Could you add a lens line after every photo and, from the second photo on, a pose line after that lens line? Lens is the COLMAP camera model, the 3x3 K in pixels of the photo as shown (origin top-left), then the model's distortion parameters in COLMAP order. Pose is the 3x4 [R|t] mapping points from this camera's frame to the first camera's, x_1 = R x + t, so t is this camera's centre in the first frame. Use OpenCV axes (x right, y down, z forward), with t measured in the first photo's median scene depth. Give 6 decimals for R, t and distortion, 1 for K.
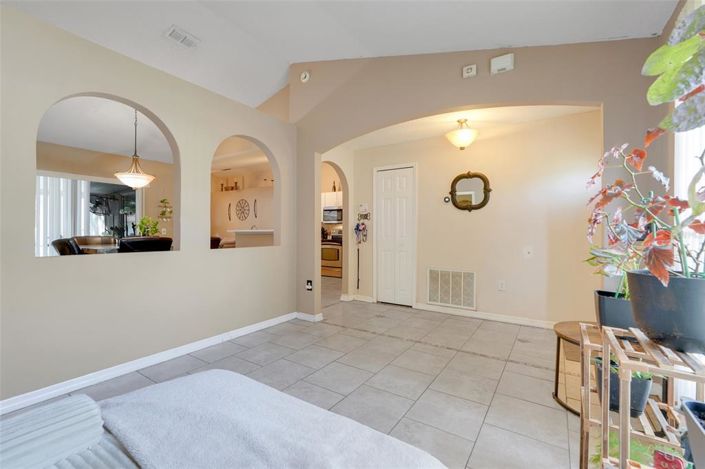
lens RADIAL K [[301.7, 0, 350.9], [0, 301.7, 232.0], [0, 0, 1]] dist [-0.000510, -0.000408]
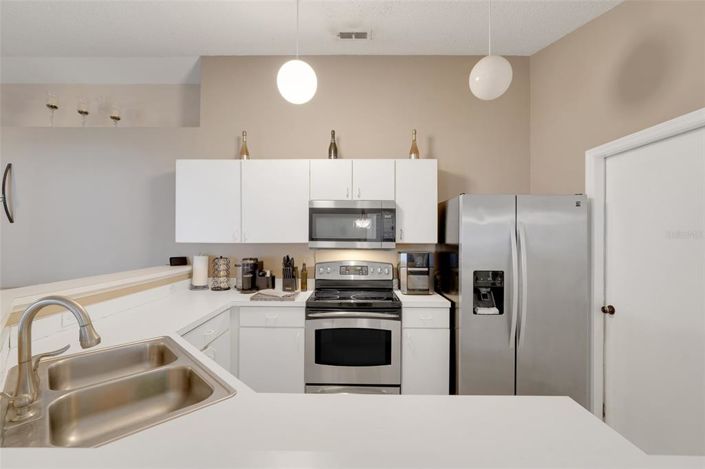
lens RADIAL K [[301.7, 0, 351.3], [0, 301.7, 234.6], [0, 0, 1]] dist [-0.000510, -0.000408]
pose [[0.847272, 0.000191, 0.531160, -0.232731], [0.000710, 0.999999, -0.001492, -0.043558], [-0.531160, 0.001641, 0.847270, 0.696129]]
